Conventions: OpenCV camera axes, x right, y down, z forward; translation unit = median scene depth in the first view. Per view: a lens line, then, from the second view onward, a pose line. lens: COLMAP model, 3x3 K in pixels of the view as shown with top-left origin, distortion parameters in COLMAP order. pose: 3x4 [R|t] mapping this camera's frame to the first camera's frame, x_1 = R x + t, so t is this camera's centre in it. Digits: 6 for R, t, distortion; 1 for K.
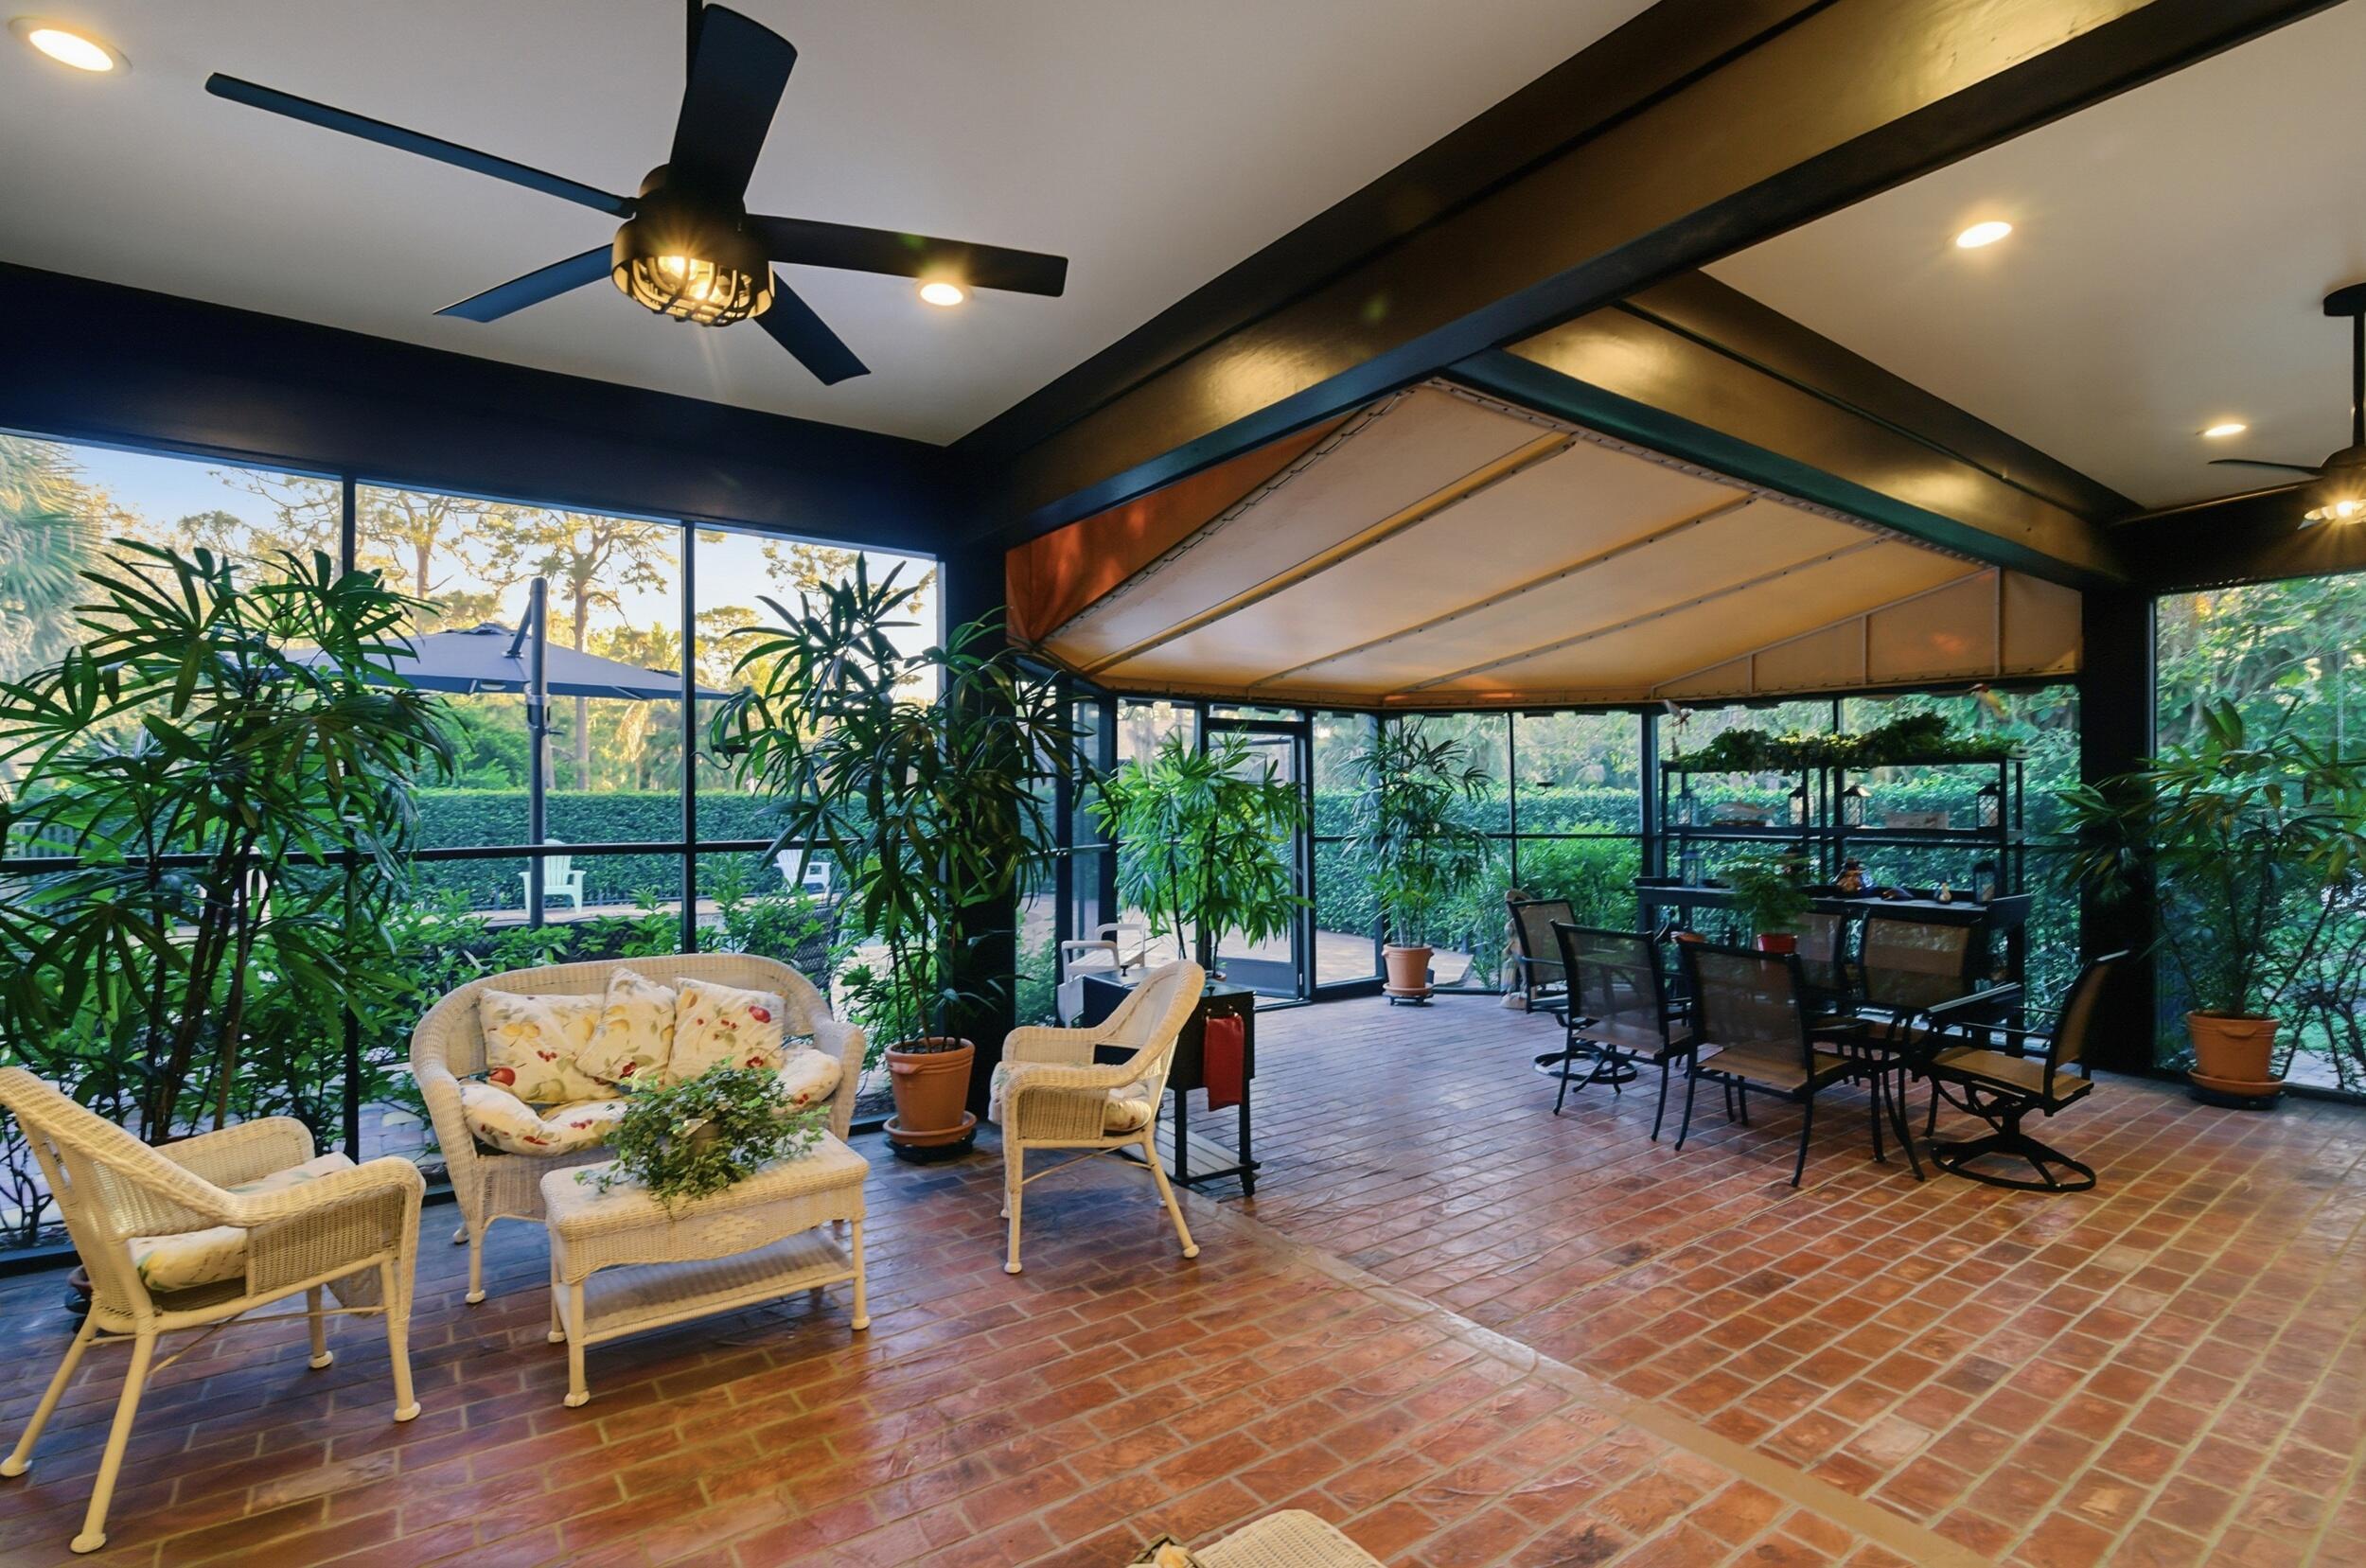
lens RADIAL K [[1110.2, 0, 1173.2], [0, 1110.2, 784.6], [0, 0, 1]] dist [-0.008954, 0.000294]
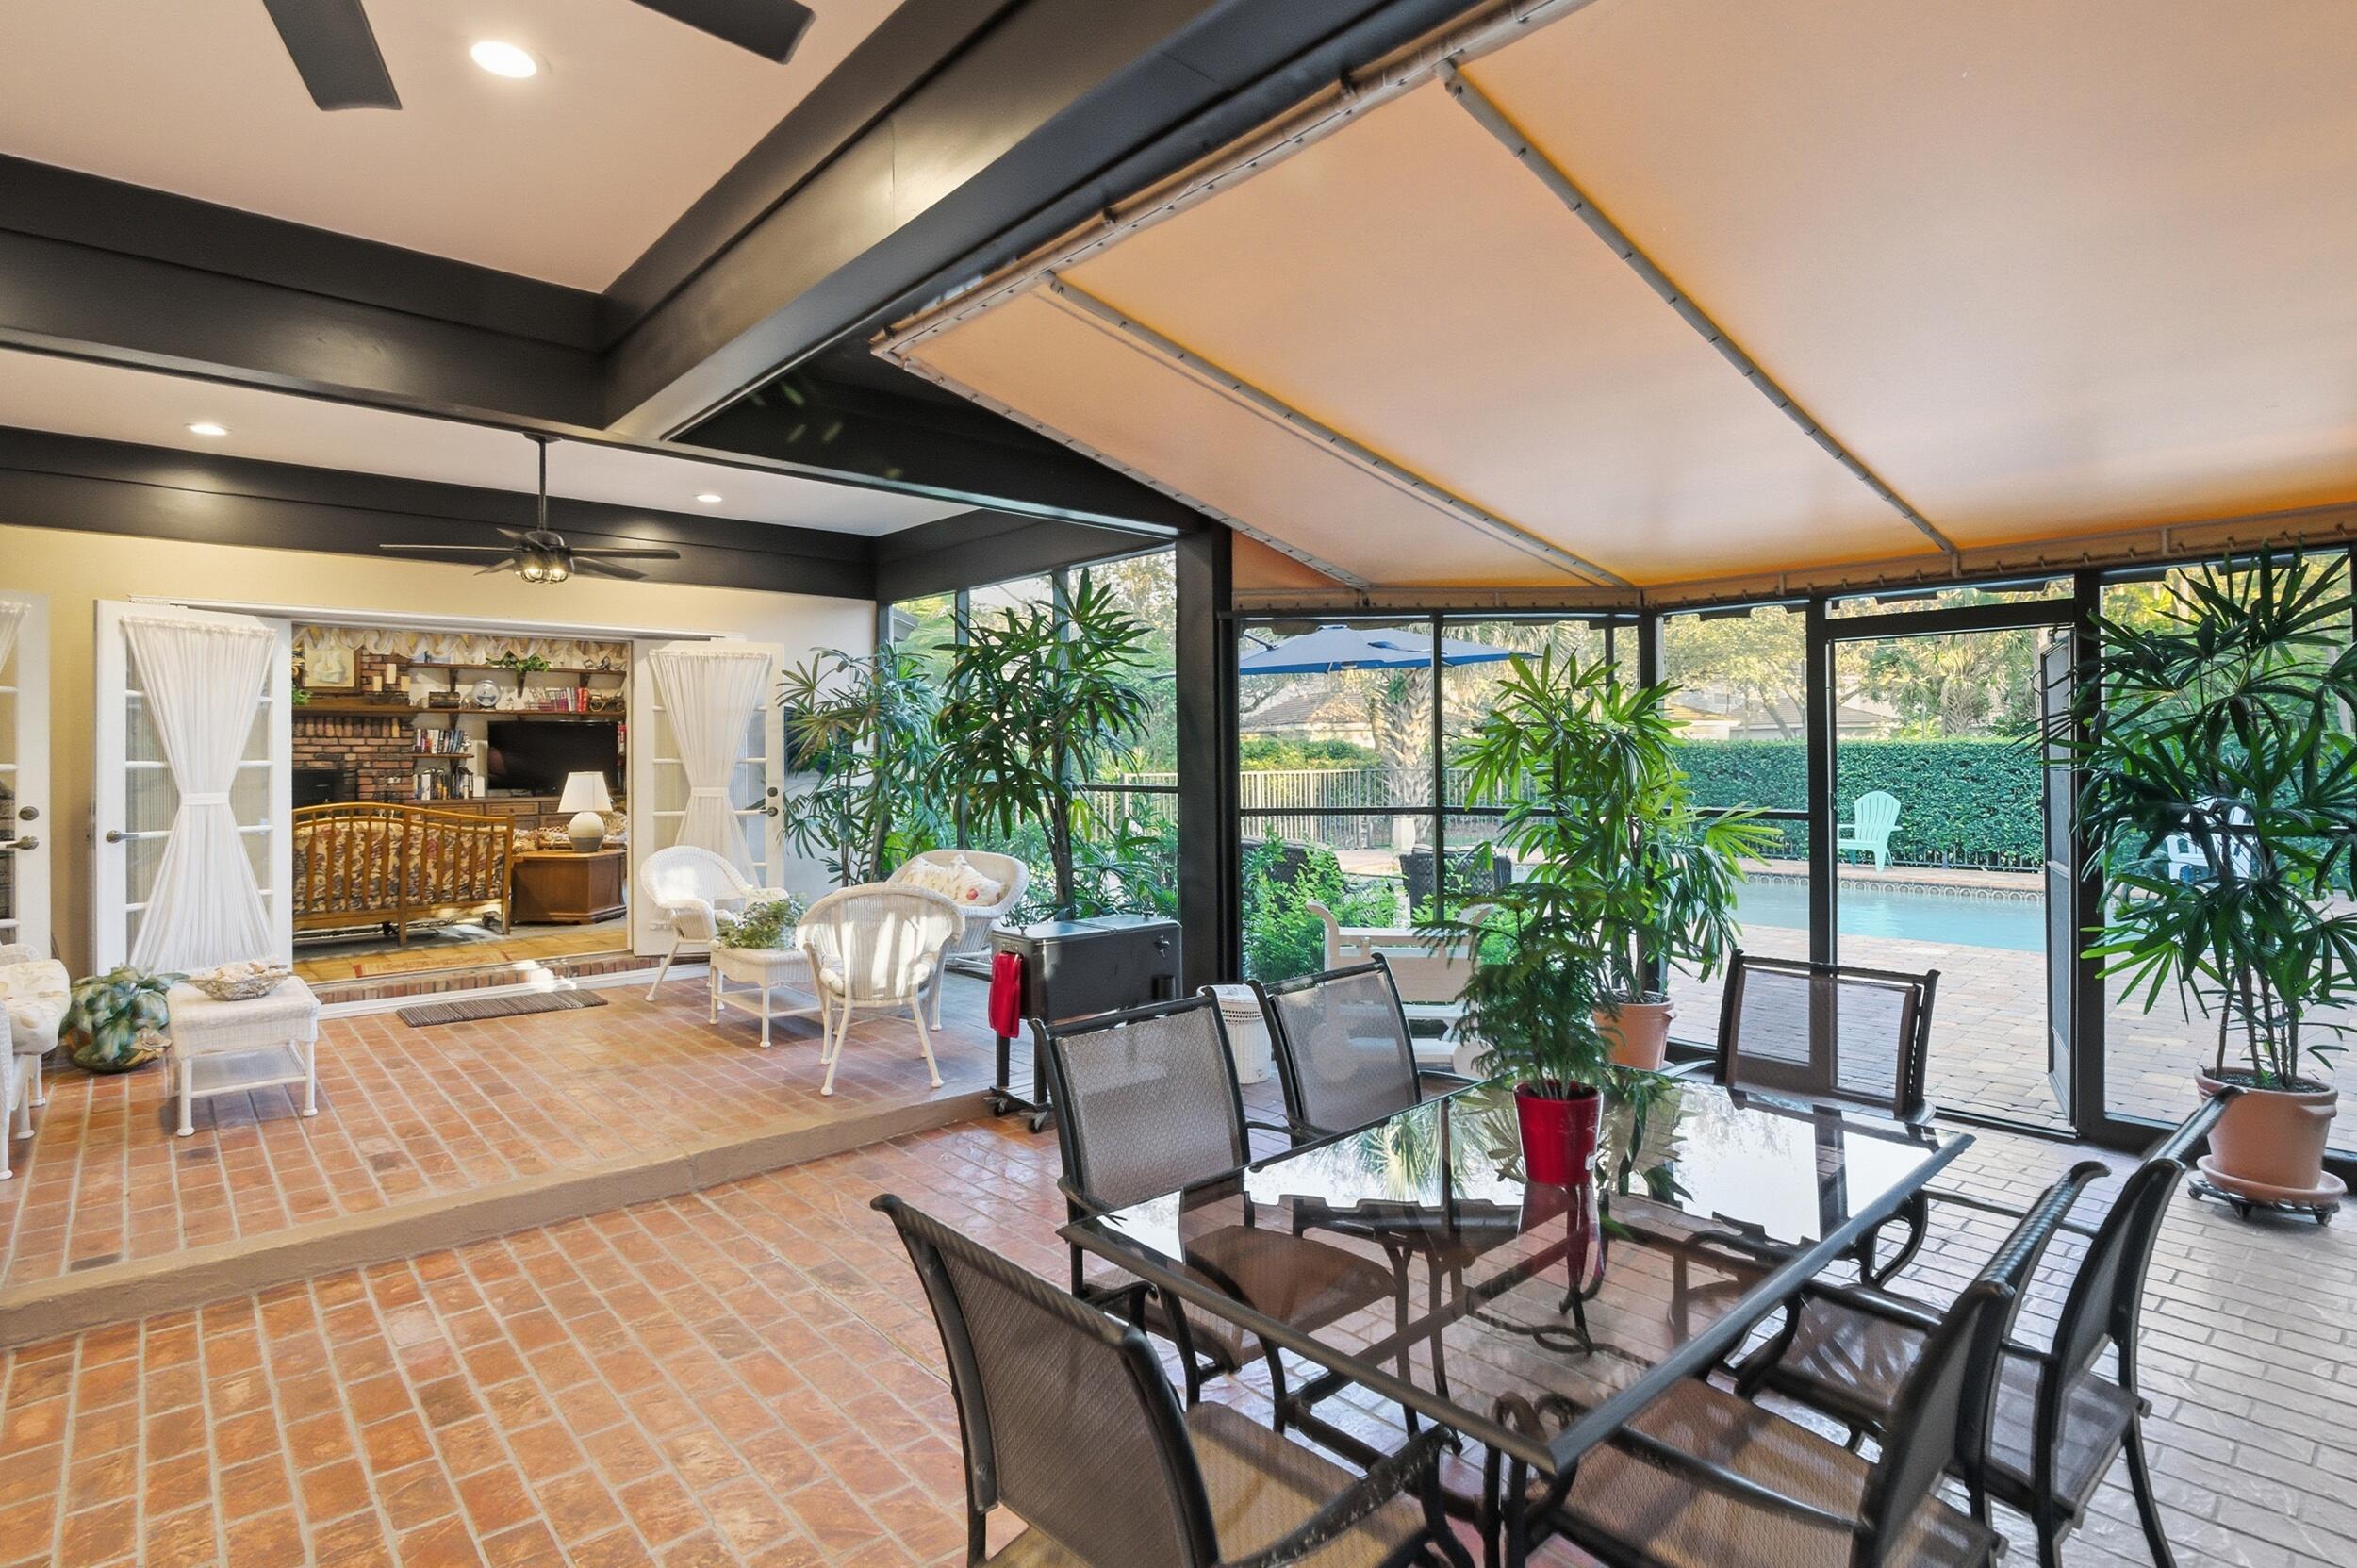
lens RADIAL K [[1146.8, 0, 1175.0], [0, 1146.8, 746.2], [0, 0, 1]] dist [-0.013320, -0.000409]
pose [[0.114707, -0.009378, -0.993355, 0.783978], [0.022424, 0.999725, -0.006849, 0.009492], [0.993146, -0.021489, 0.114886, 0.680805]]
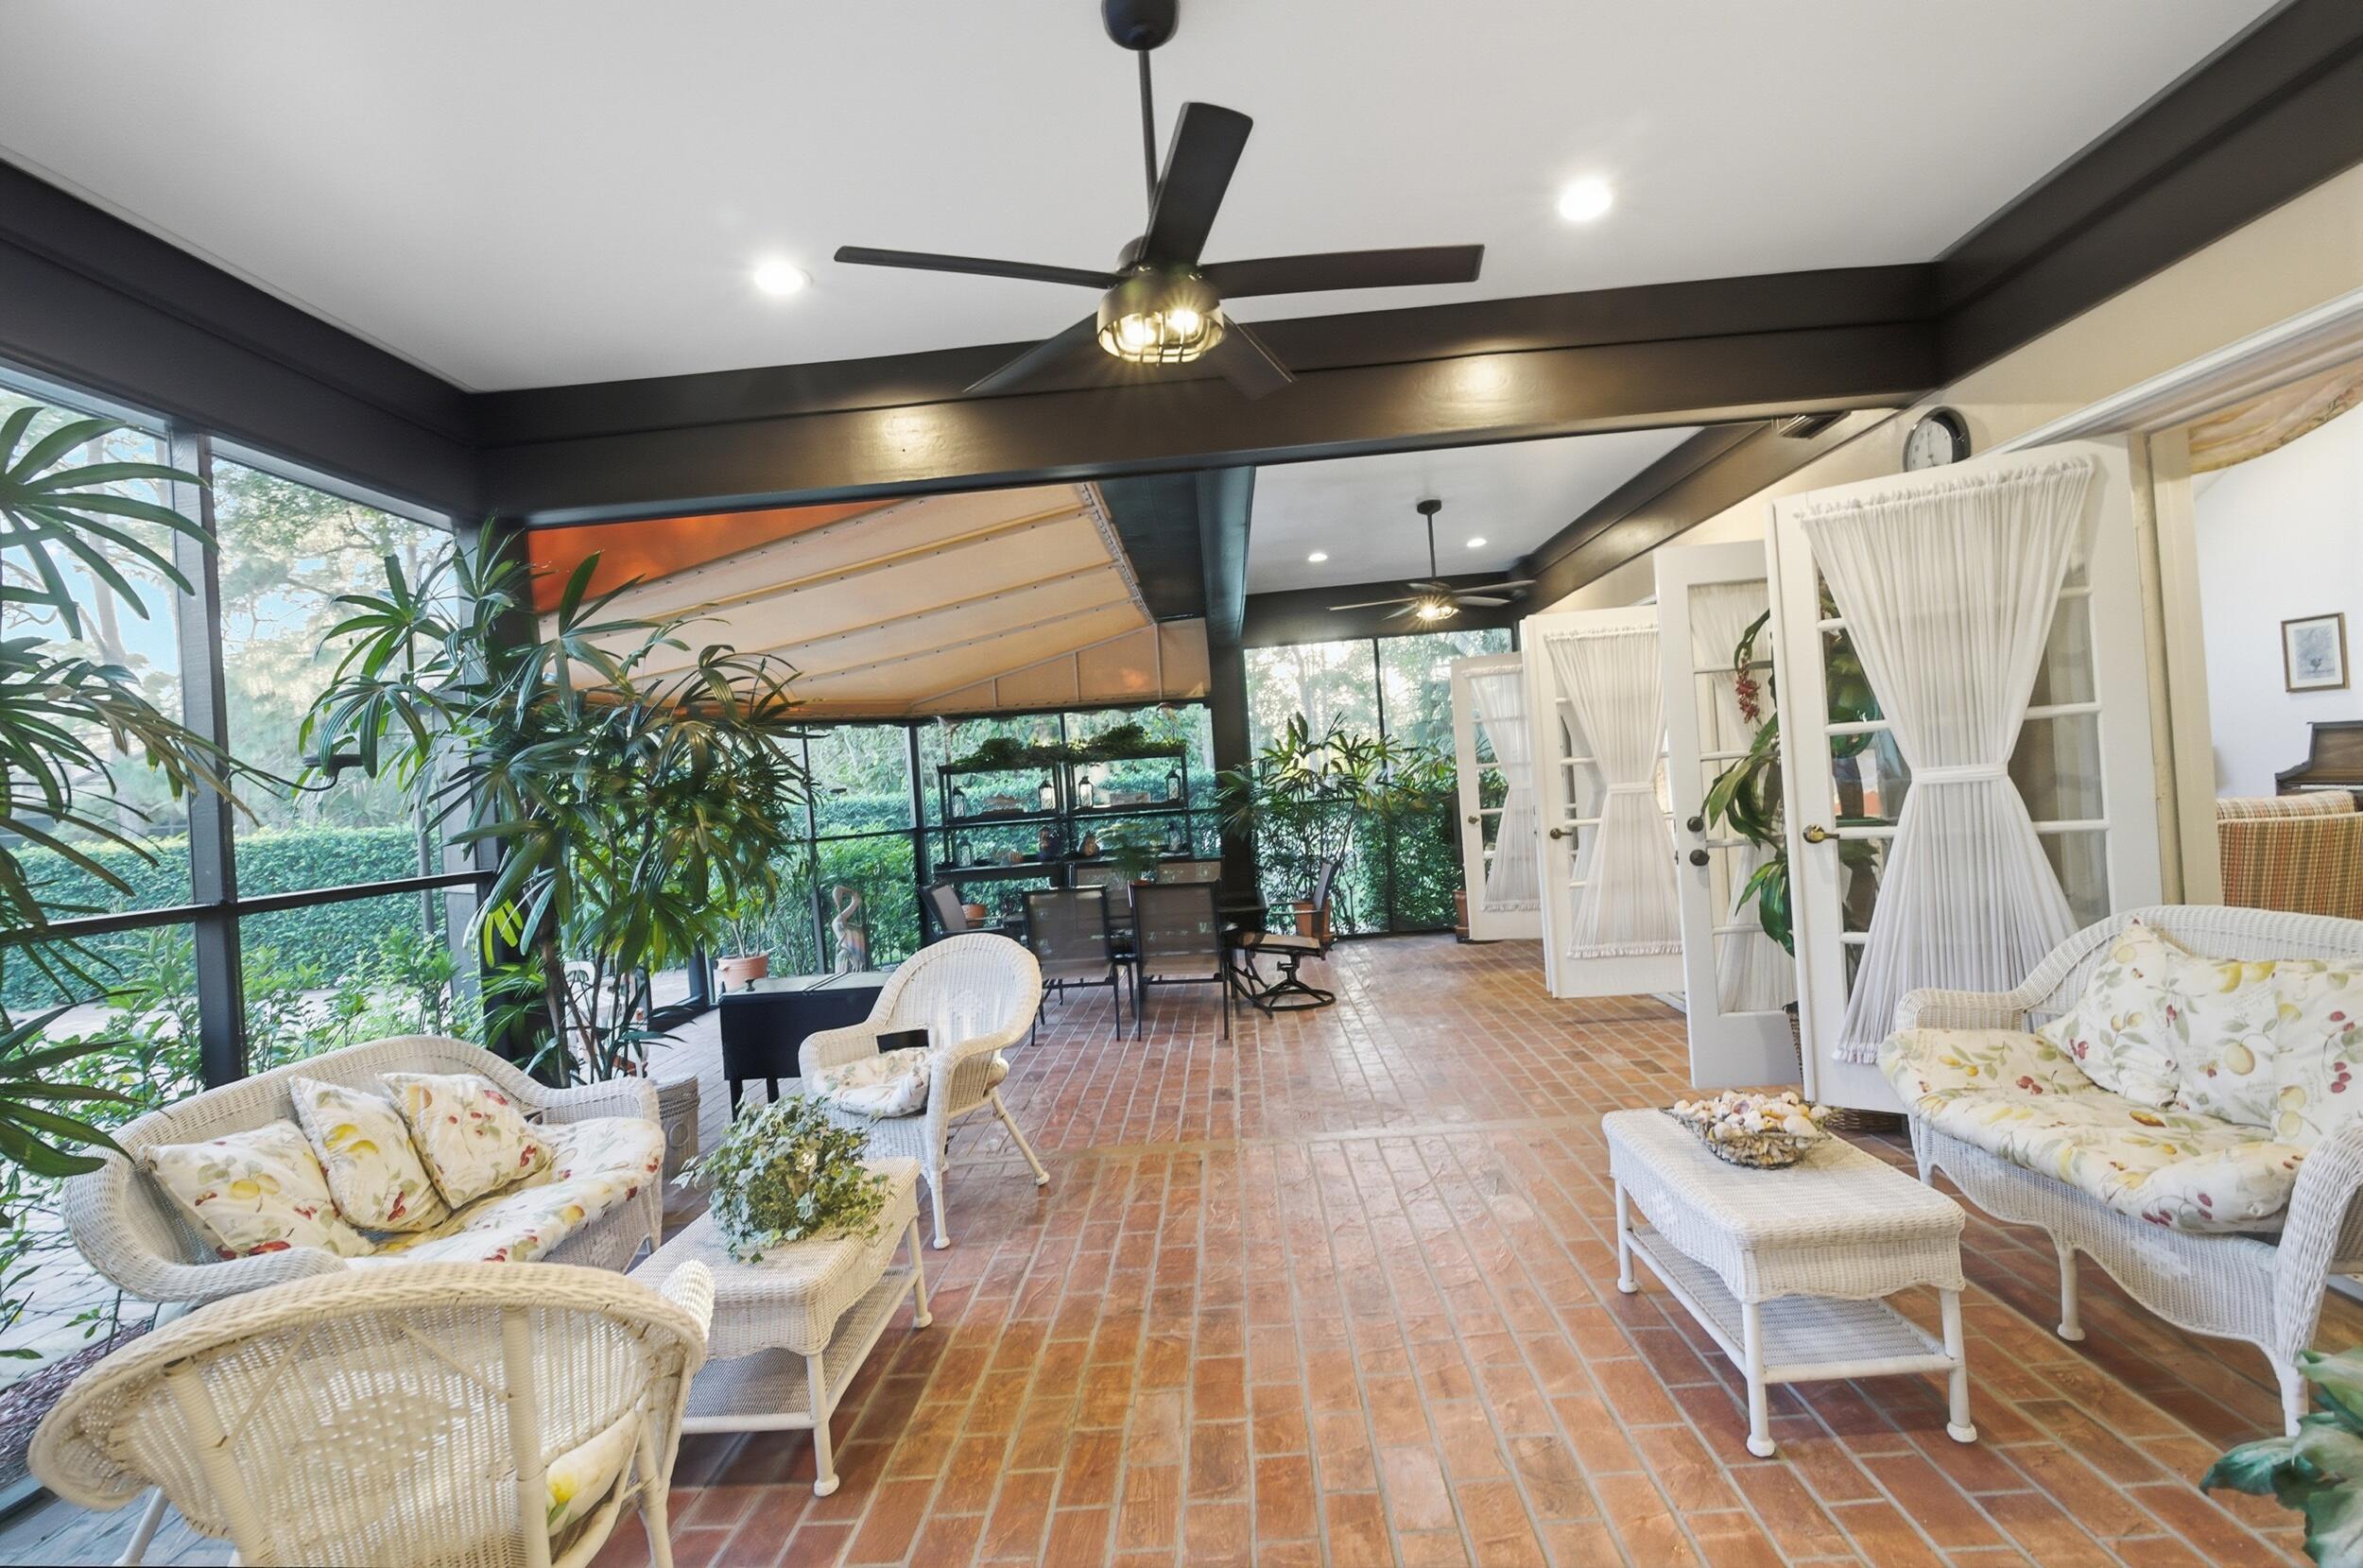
lens RADIAL K [[1108.8, 0, 1171.7], [0, 1108.8, 784.6], [0, 0, 1]] dist [-0.008954, 0.000294]
pose [[0.608847, -0.041486, 0.792202, -0.435174], [0.057685, 0.998303, 0.007945, 0.005591], [-0.791188, 0.040861, 0.610207, 0.094638]]
